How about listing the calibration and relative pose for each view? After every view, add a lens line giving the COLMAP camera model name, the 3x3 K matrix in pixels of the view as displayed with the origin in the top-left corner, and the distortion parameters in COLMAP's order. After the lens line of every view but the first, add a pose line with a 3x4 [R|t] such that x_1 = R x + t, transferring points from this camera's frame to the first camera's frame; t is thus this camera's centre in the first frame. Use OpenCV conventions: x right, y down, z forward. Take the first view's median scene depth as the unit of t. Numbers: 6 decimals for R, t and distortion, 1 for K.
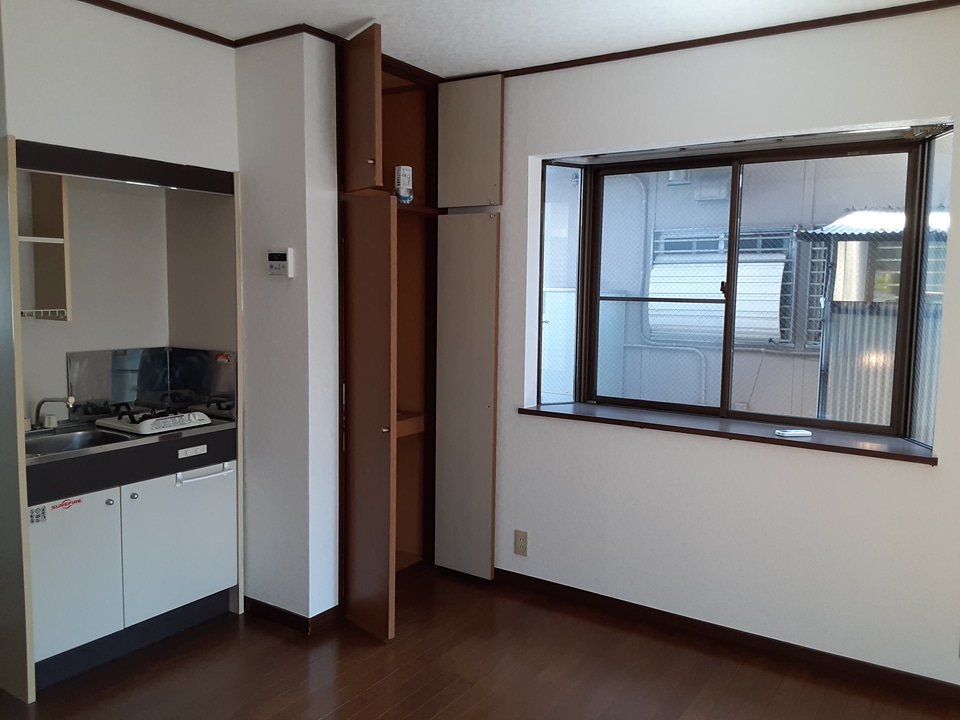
lens RADIAL K [[769.6, 0, 490.5], [0, 769.6, 356.8], [0, 0, 1]] dist [0.113814, -0.170689]
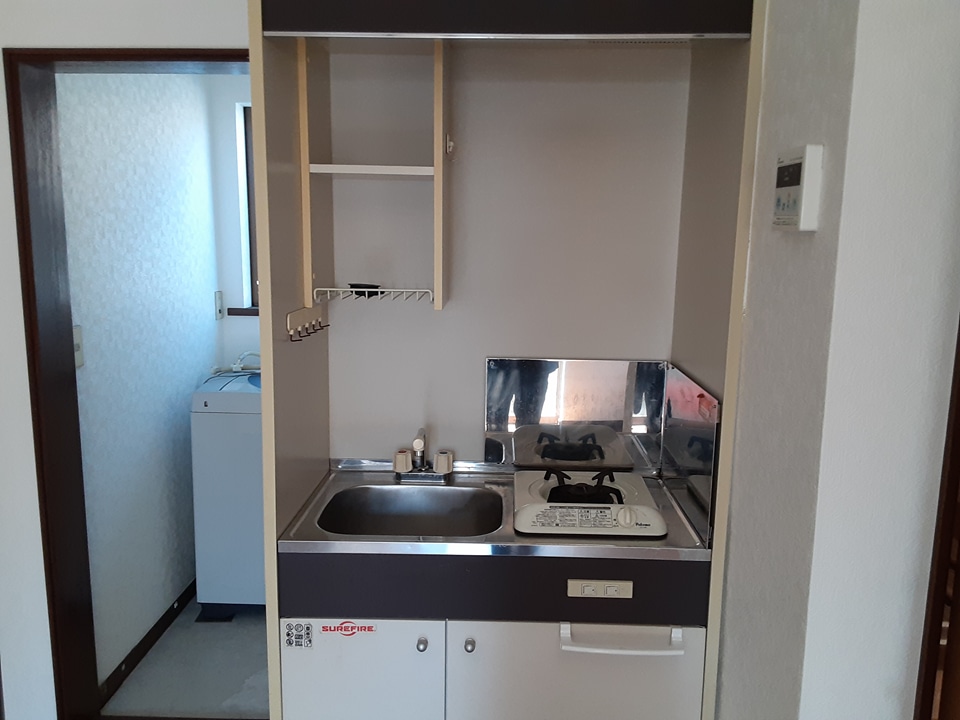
lens RADIAL K [[769.6, 0, 490.5], [0, 769.6, 356.8], [0, 0, 1]] dist [0.113814, -0.170689]
pose [[0.528995, 0.132582, -0.838204, -0.026140], [-0.086282, 0.991005, 0.102297, -0.069118], [0.844227, 0.018207, 0.535676, 0.684354]]
